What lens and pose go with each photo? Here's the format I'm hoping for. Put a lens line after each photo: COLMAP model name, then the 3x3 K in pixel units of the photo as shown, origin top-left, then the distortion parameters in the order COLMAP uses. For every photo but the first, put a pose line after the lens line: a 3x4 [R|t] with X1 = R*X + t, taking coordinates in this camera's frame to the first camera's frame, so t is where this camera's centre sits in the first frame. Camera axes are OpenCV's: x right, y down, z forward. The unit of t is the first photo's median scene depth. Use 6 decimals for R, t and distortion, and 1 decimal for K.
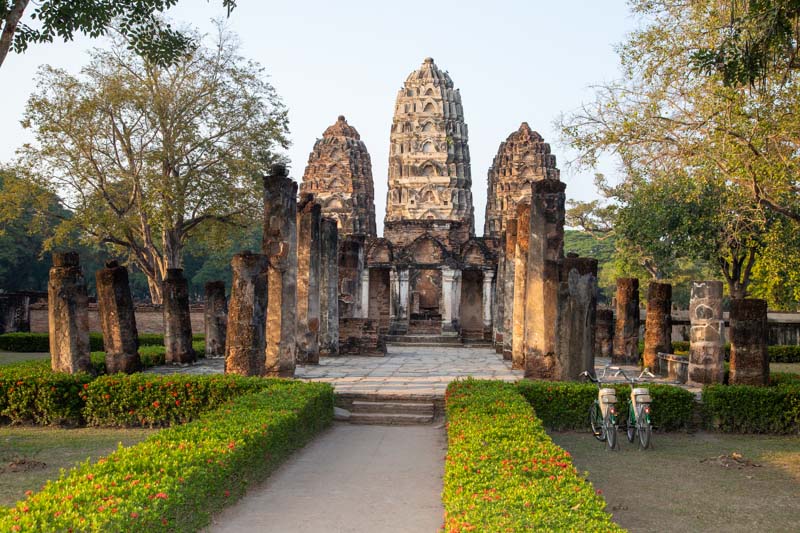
lens RADIAL K [[1028.3, 0, 399.8], [0, 1028.3, 266.2], [0, 0, 1]] dist [0.035740, 0.000000]
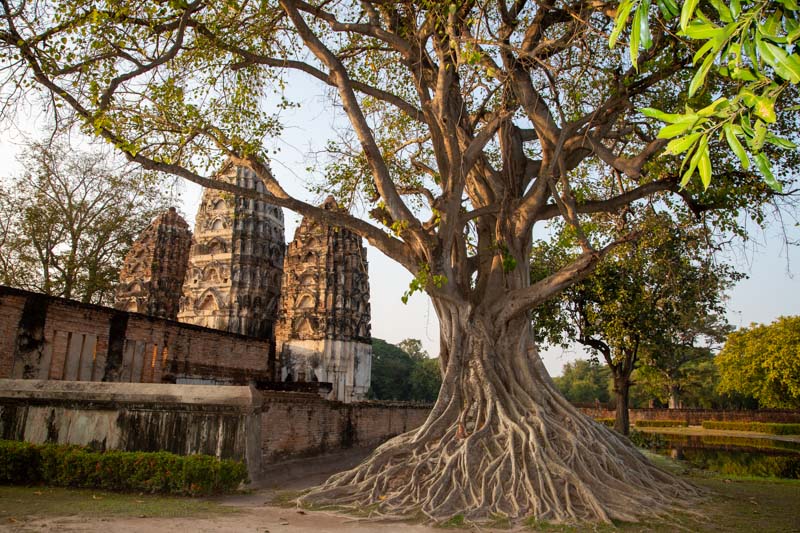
lens RADIAL K [[660.2, 0, 400.8], [0, 660.2, 266.9], [0, 0, 1]] dist [-0.009490, -0.001616]
pose [[0.949884, -0.055633, -0.307614, 0.378289], [0.001719, 0.984951, -0.172823, 0.029939], [0.312599, 0.163633, 0.935685, 0.484018]]
